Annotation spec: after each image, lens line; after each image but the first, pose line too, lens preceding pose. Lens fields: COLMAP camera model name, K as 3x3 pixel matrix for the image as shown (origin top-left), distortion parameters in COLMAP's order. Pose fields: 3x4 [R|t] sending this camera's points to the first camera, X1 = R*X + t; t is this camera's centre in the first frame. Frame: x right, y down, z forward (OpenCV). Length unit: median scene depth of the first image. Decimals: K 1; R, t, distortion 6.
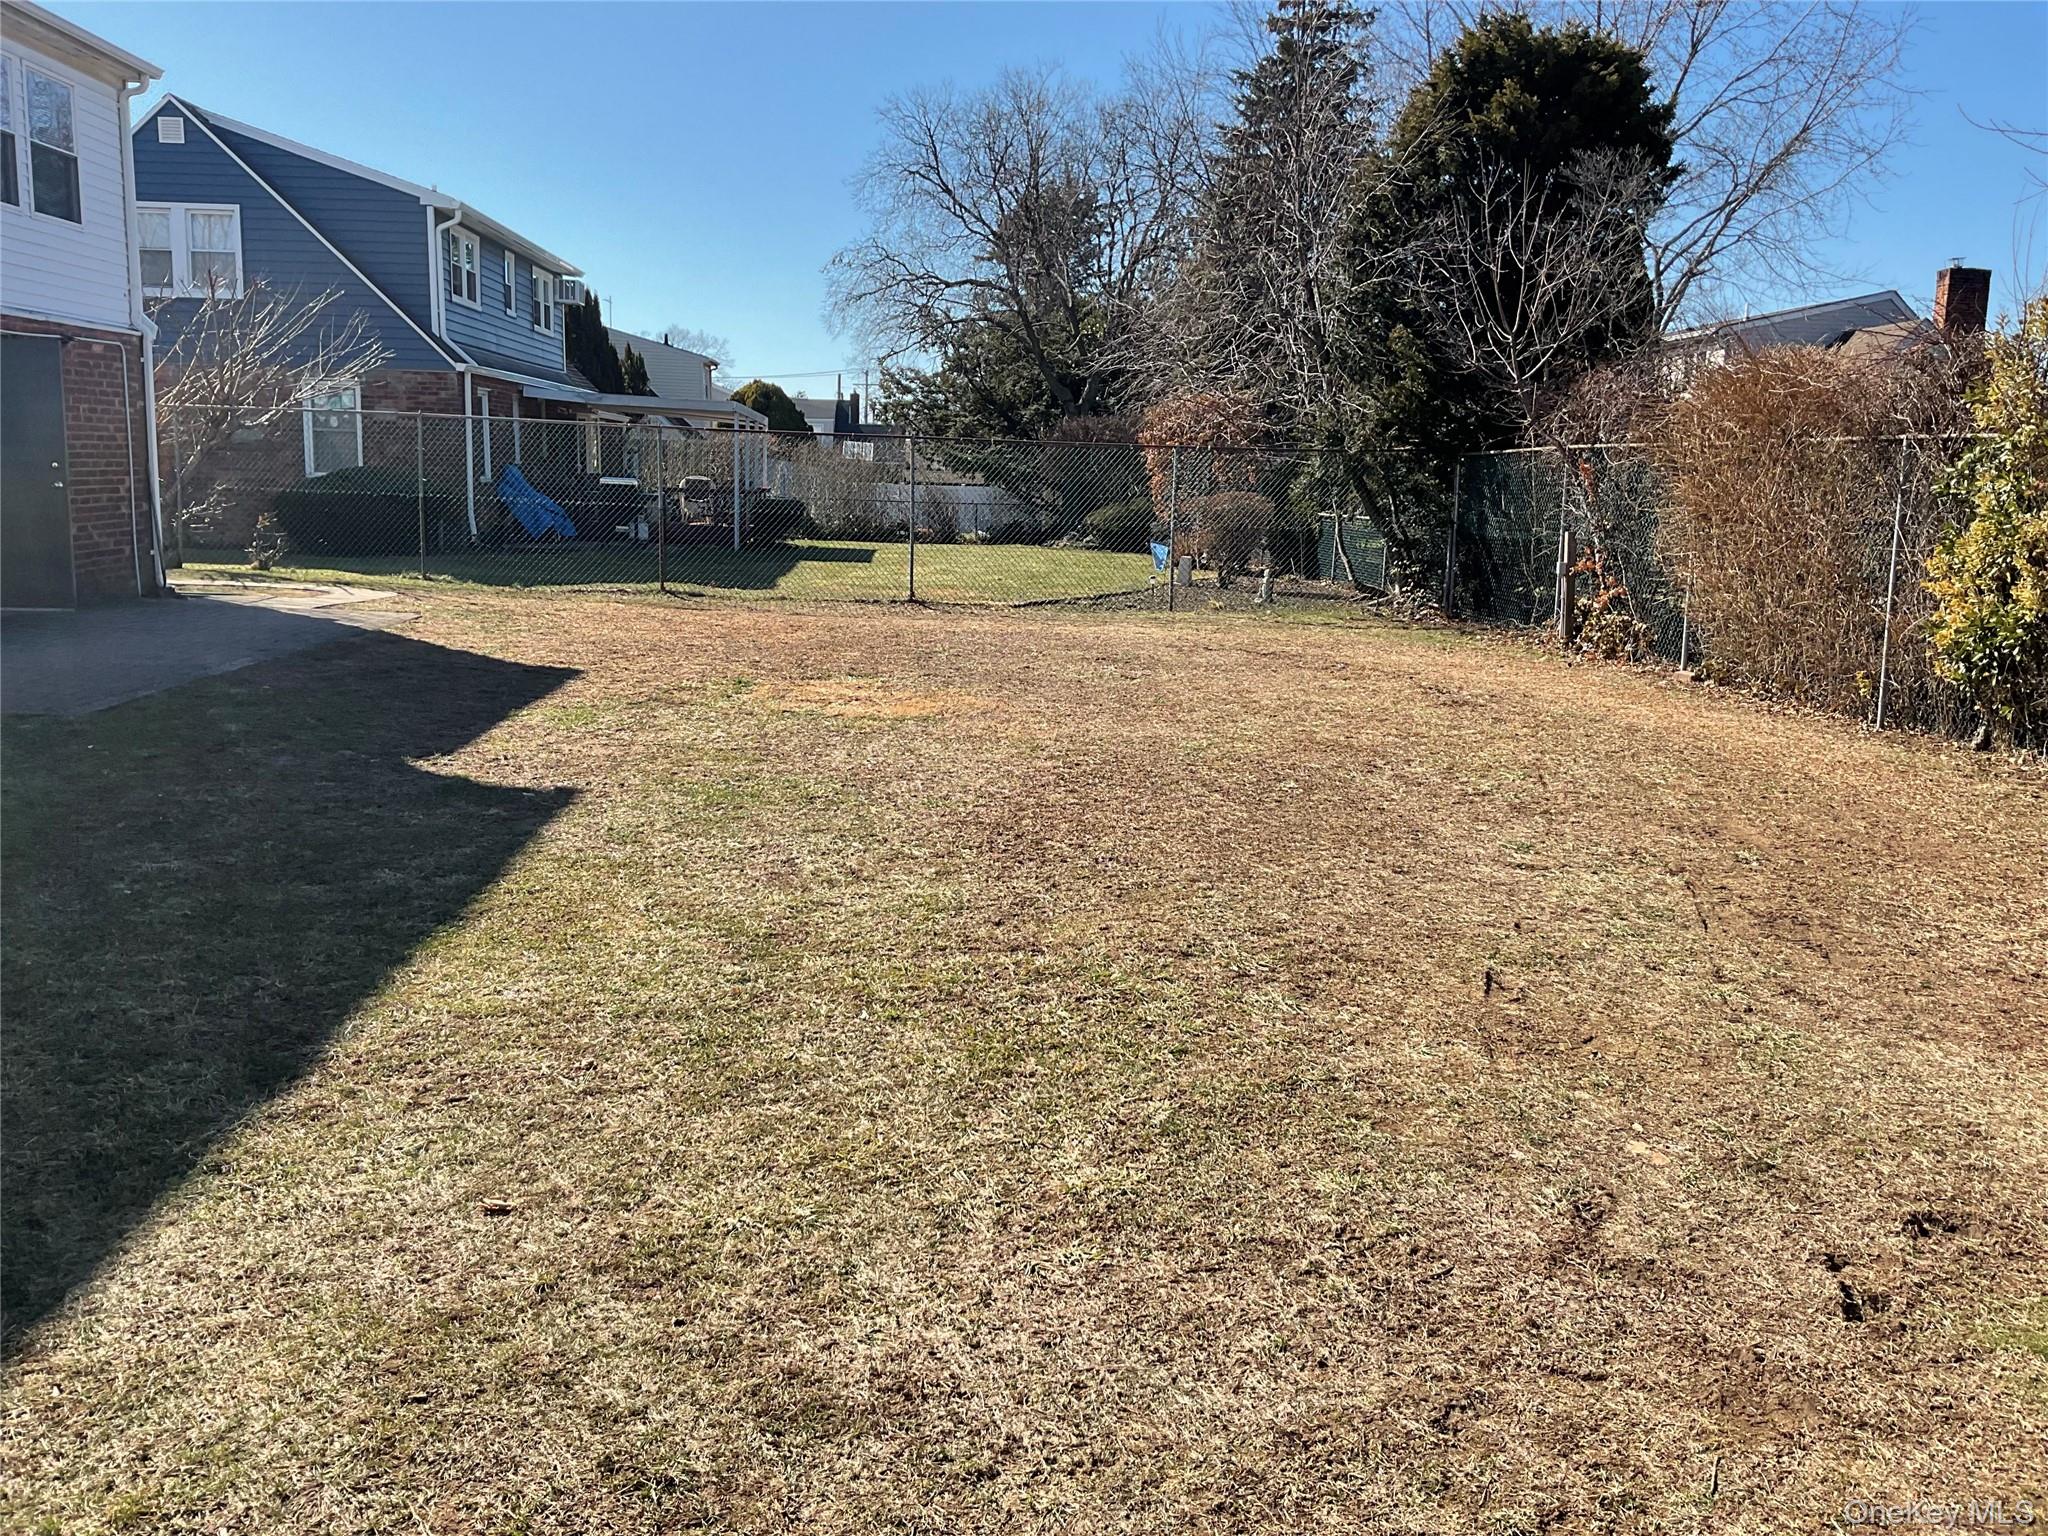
lens RADIAL K [[1710.7, 0, 1027.2], [0, 1710.7, 763.5], [0, 0, 1]] dist [0.087530, -0.154721]
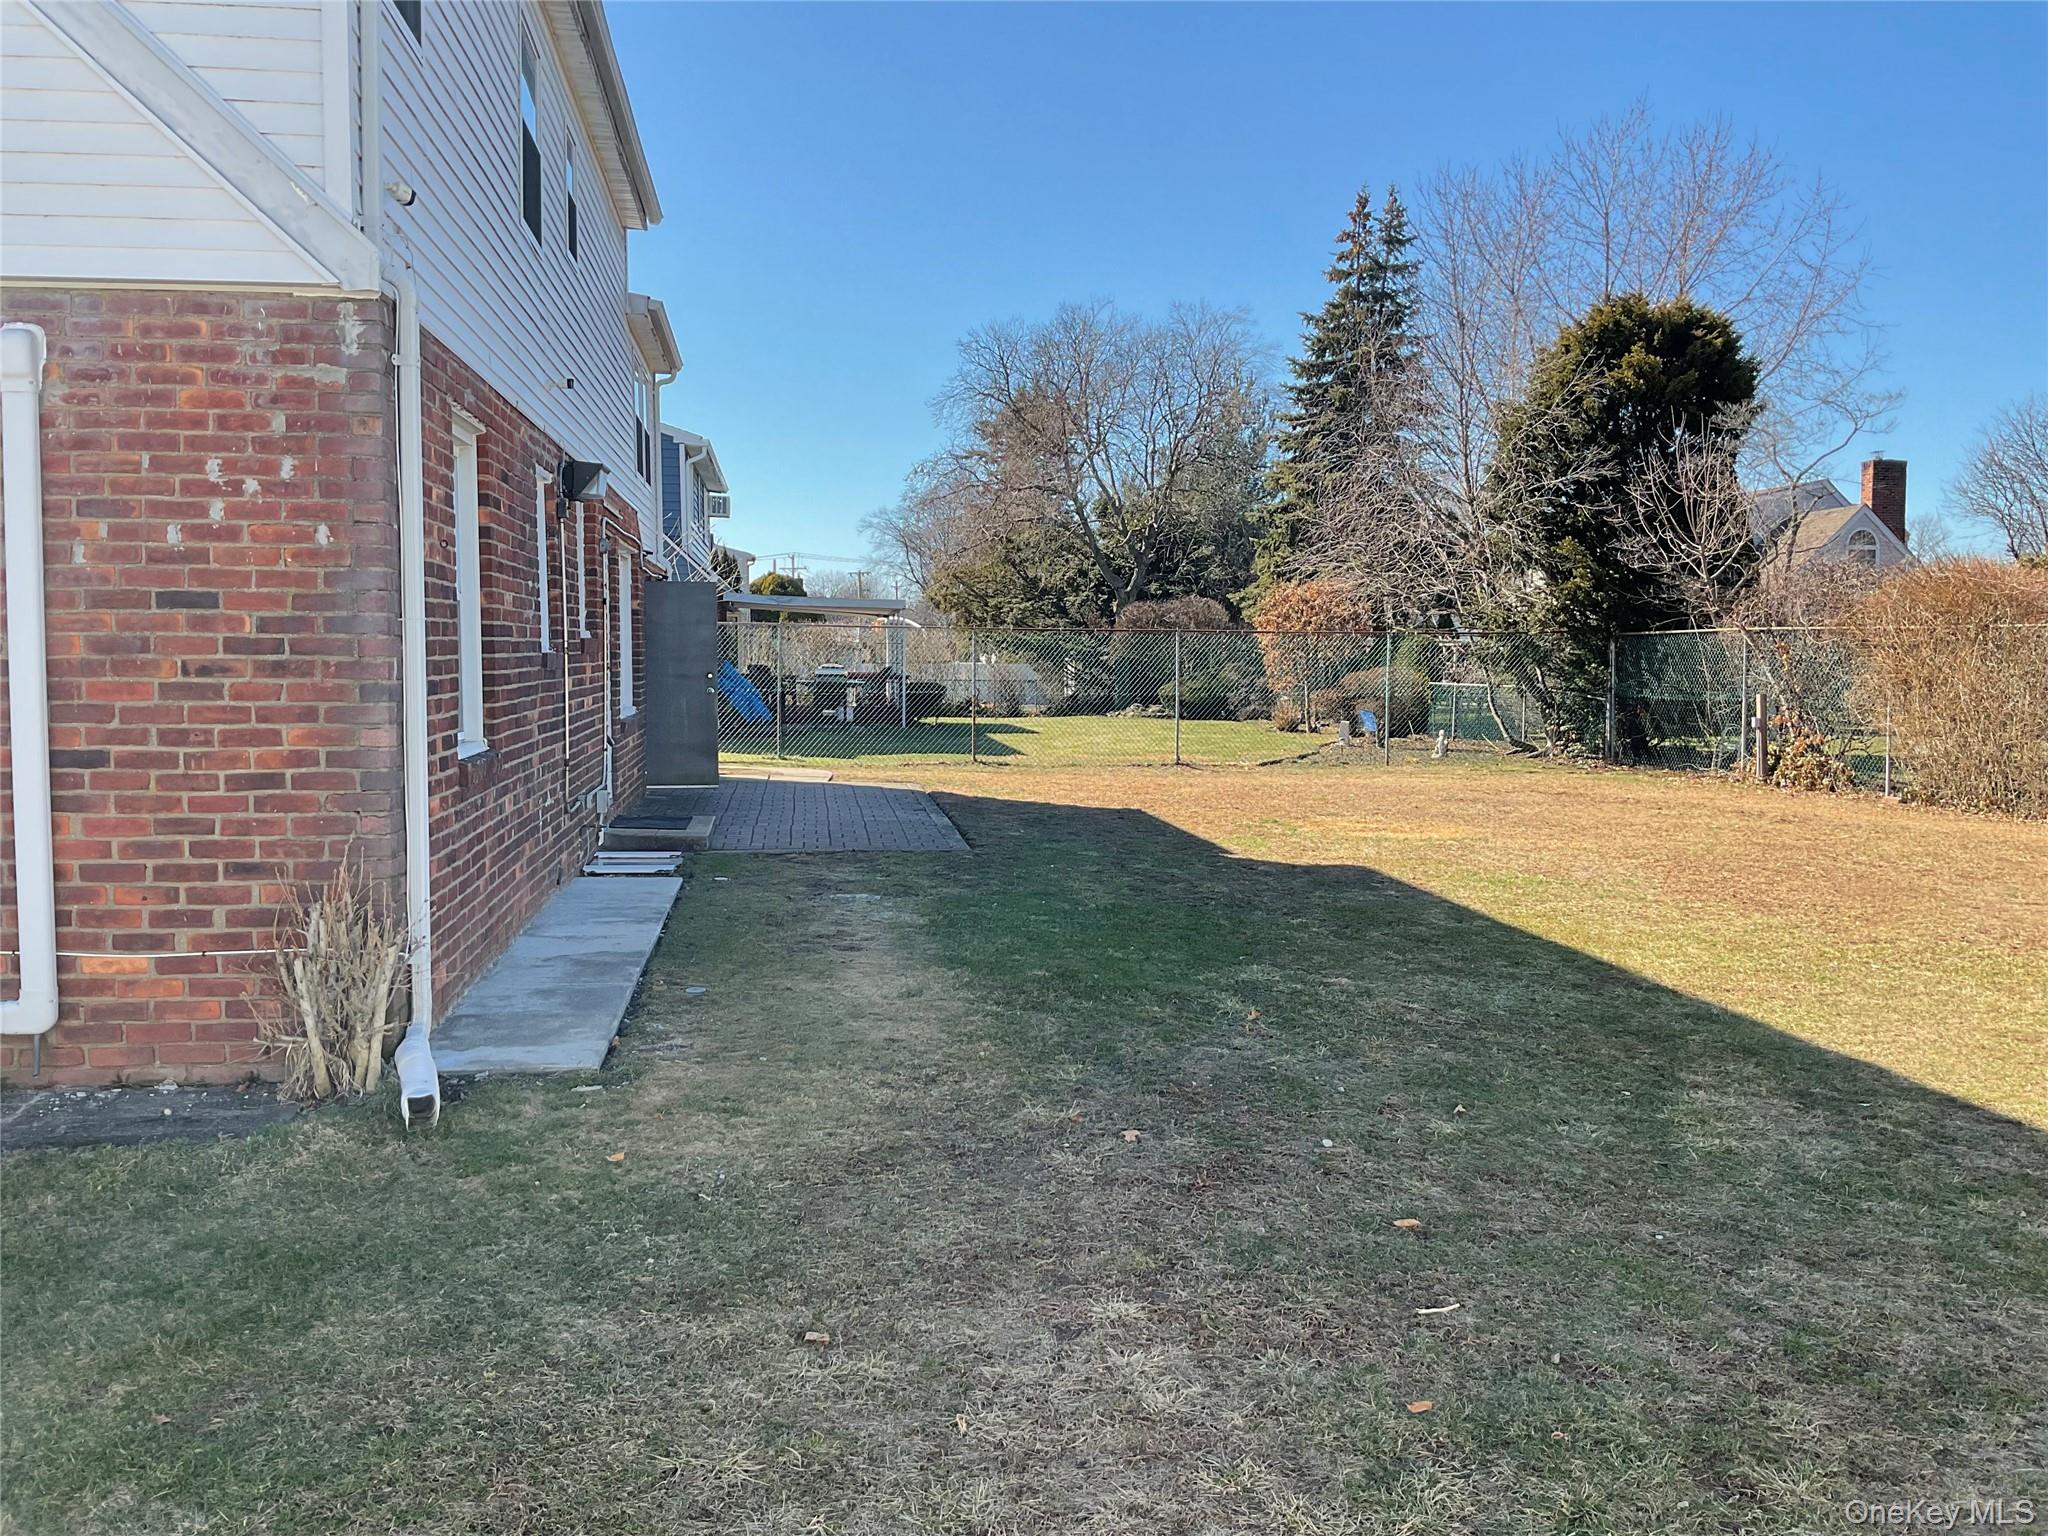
lens RADIAL K [[1710.7, 0, 1021.3], [0, 1710.7, 777.3], [0, 0, 1]] dist [0.087530, -0.154721]
pose [[0.996783, -0.029275, 0.074613, -0.194360], [0.035942, 0.995325, -0.089646, 0.013927], [-0.071640, 0.092039, 0.993175, -0.142375]]
